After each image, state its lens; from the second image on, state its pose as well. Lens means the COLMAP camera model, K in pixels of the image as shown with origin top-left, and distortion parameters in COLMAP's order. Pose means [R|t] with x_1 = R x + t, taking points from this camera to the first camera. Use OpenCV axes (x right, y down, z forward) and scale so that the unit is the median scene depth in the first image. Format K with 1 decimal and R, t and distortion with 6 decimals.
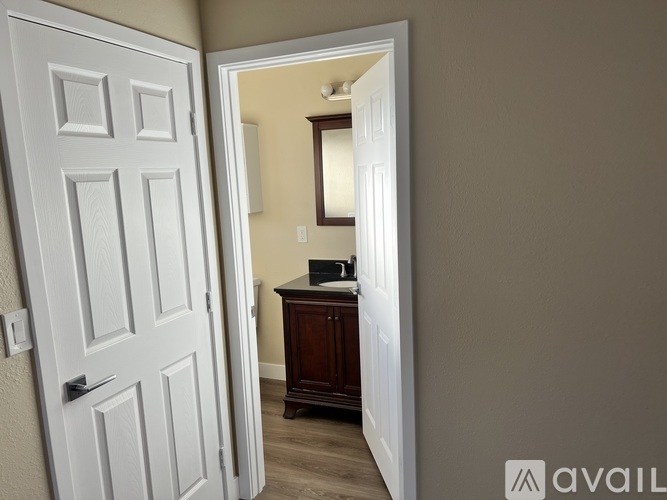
lens RADIAL K [[506.4, 0, 337.8], [0, 506.4, 252.0], [0, 0, 1]] dist [0.039018, -0.020304]
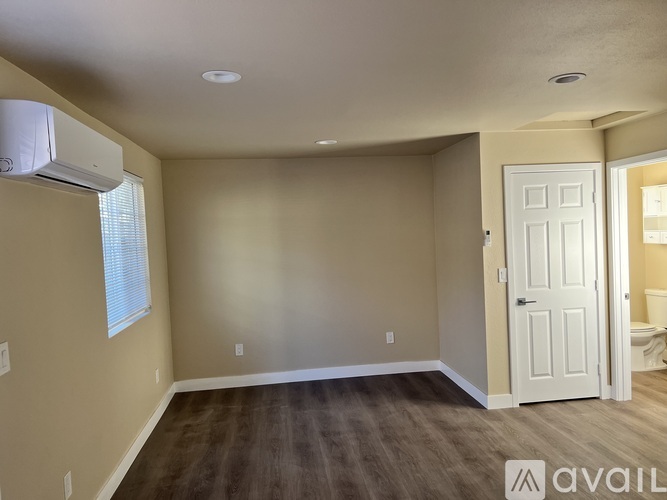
lens RADIAL K [[506.4, 0, 340.7], [0, 506.4, 249.4], [0, 0, 1]] dist [0.039018, -0.020304]
pose [[0.500500, 0.061356, -0.863560, 1.141424], [-0.110696, 0.993833, 0.006455, 0.068833], [0.858630, 0.092362, 0.504205, -1.044236]]
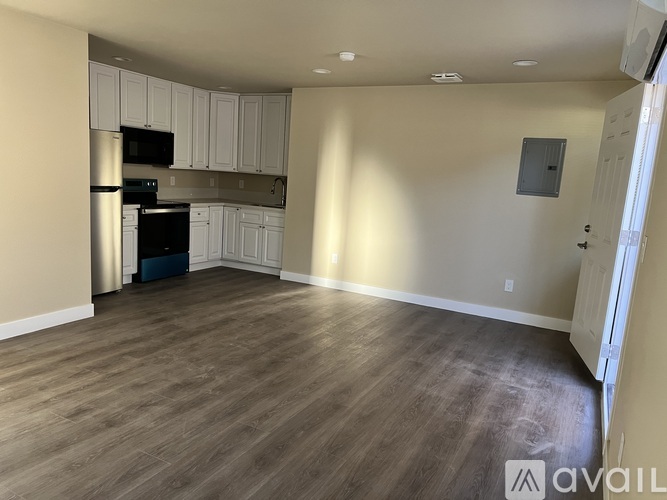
lens RADIAL K [[506.4, 0, 333.4], [0, 506.4, 251.5], [0, 0, 1]] dist [0.039018, -0.020304]
pose [[0.091920, -0.096793, 0.991051, -3.893000], [0.070469, 0.993401, 0.090487, 0.340185], [-0.993270, 0.061521, 0.098135, 0.101024]]
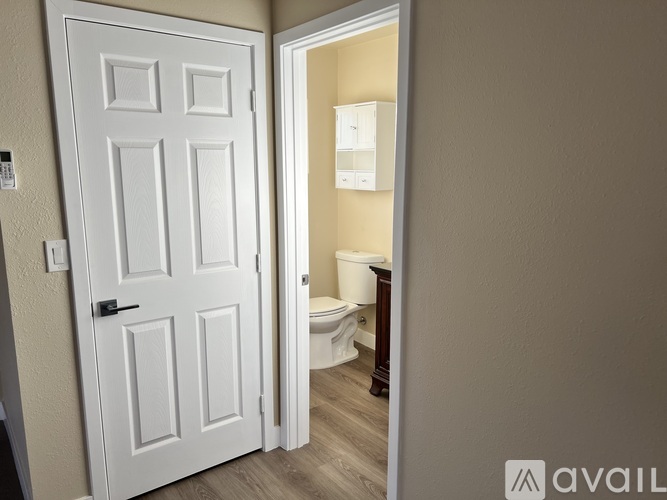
lens RADIAL K [[506.4, 0, 334.9], [0, 506.4, 251.7], [0, 0, 1]] dist [0.039018, -0.020304]
pose [[0.859996, 0.140121, -0.490686, 0.512661], [-0.120955, 0.990133, 0.070753, -0.030204], [0.495758, -0.001497, 0.868459, 0.142457]]
